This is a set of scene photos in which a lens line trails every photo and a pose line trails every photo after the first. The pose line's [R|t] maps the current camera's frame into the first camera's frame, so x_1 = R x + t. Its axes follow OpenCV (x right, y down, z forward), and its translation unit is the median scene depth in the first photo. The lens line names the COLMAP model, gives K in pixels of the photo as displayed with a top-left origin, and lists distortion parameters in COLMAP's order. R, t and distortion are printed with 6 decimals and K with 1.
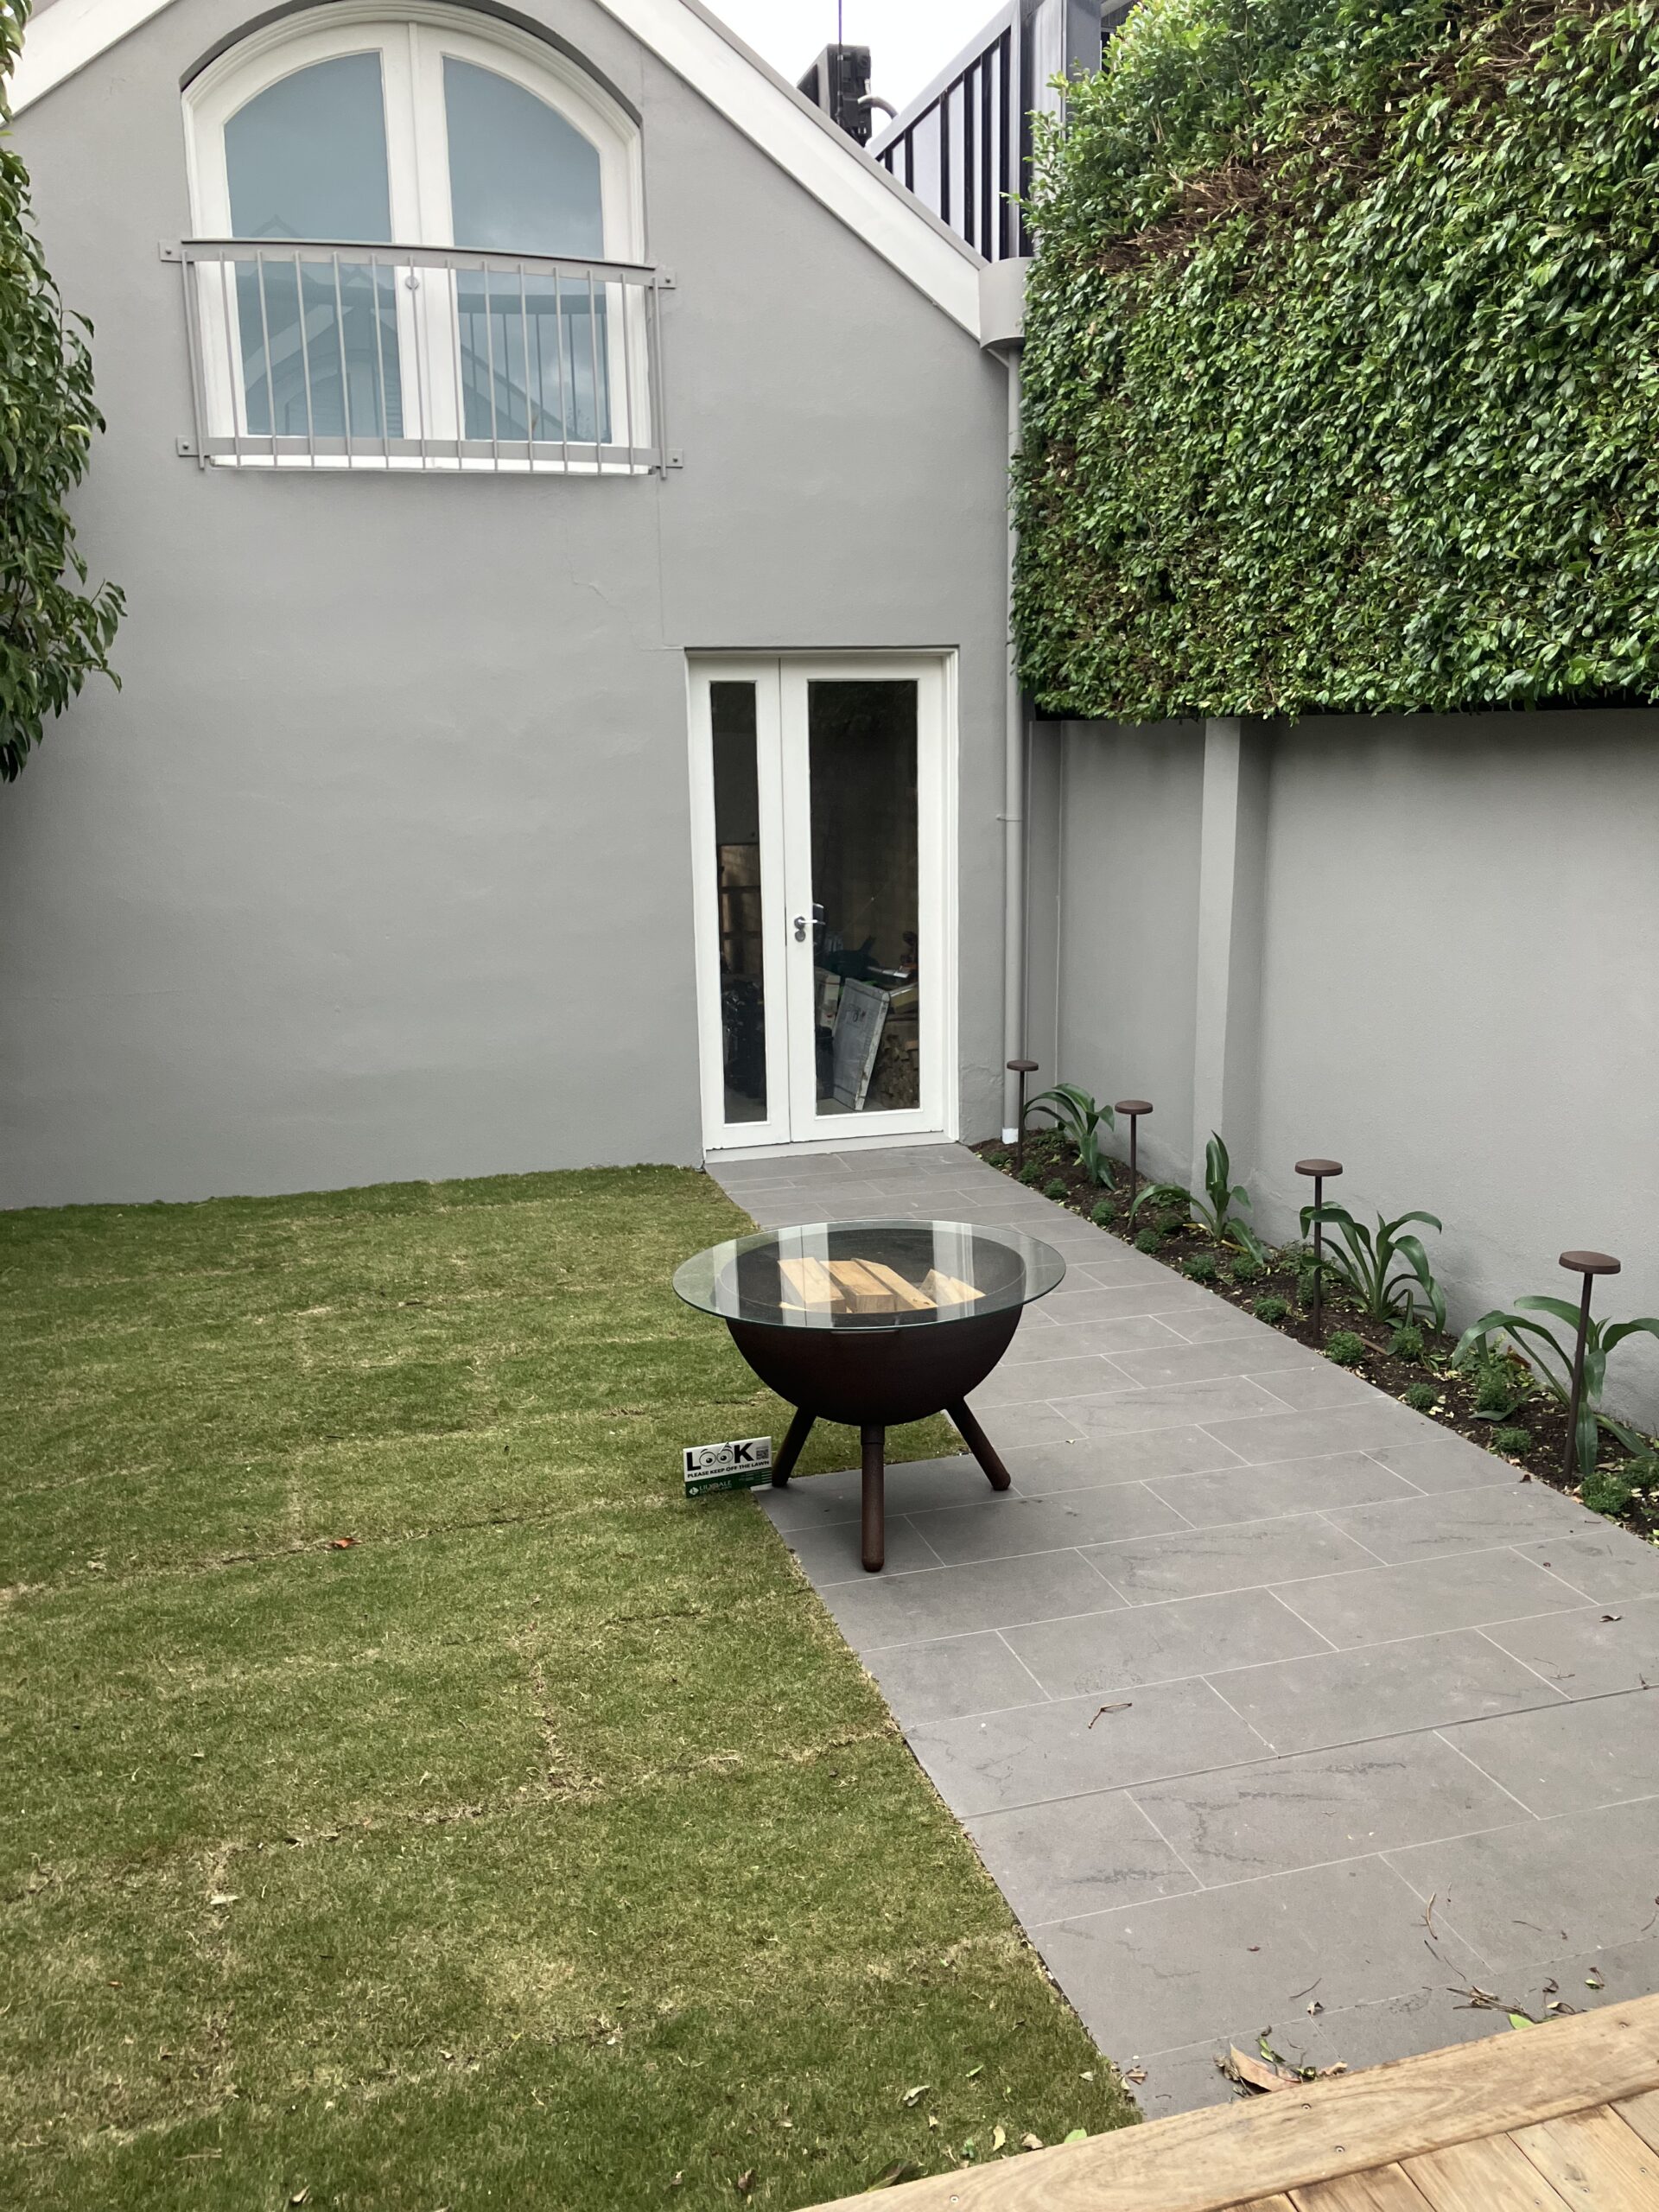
lens RADIAL K [[1847.5, 0, 842.0], [0, 1847.5, 1085.9], [0, 0, 1]] dist [0.017355, -0.020177]
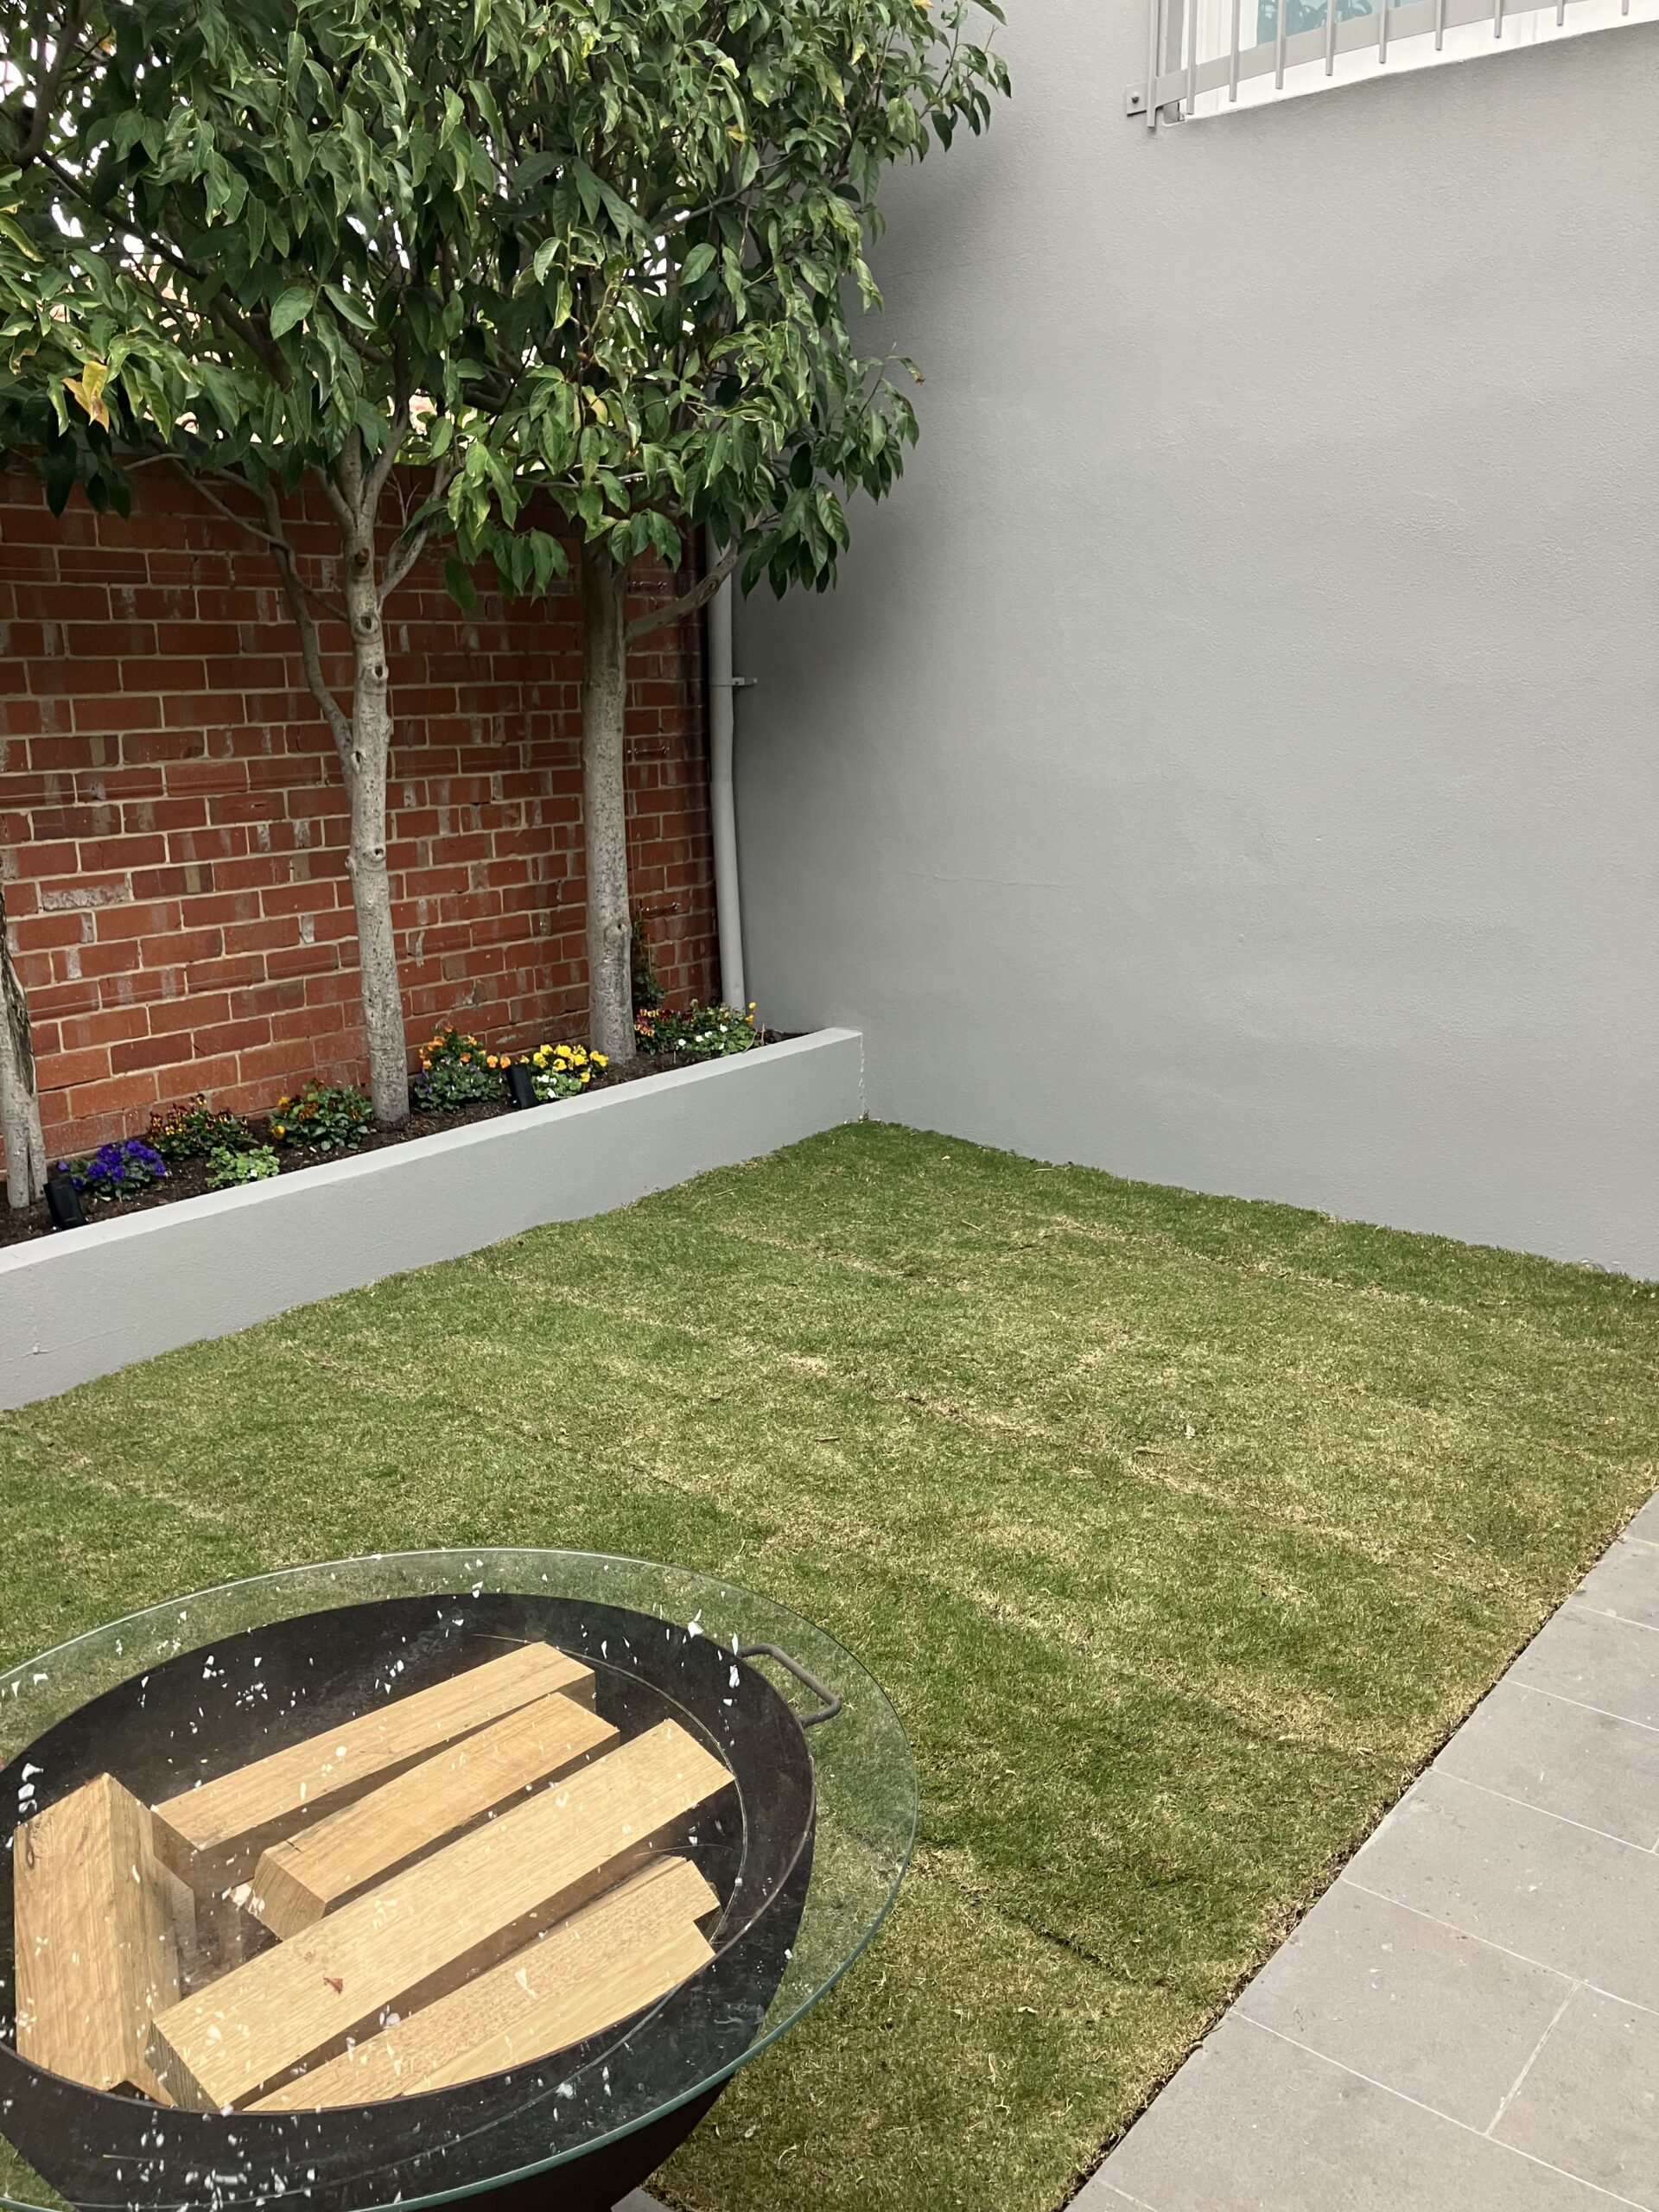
lens RADIAL K [[1847.5, 0, 836.4], [0, 1847.5, 1098.2], [0, 0, 1]] dist [0.017355, -0.020177]
pose [[0.581020, 0.206275, -0.787316, 0.206666], [-0.156958, 0.977590, 0.140295, -0.061306], [0.798611, 0.042062, 0.600376, 0.546543]]
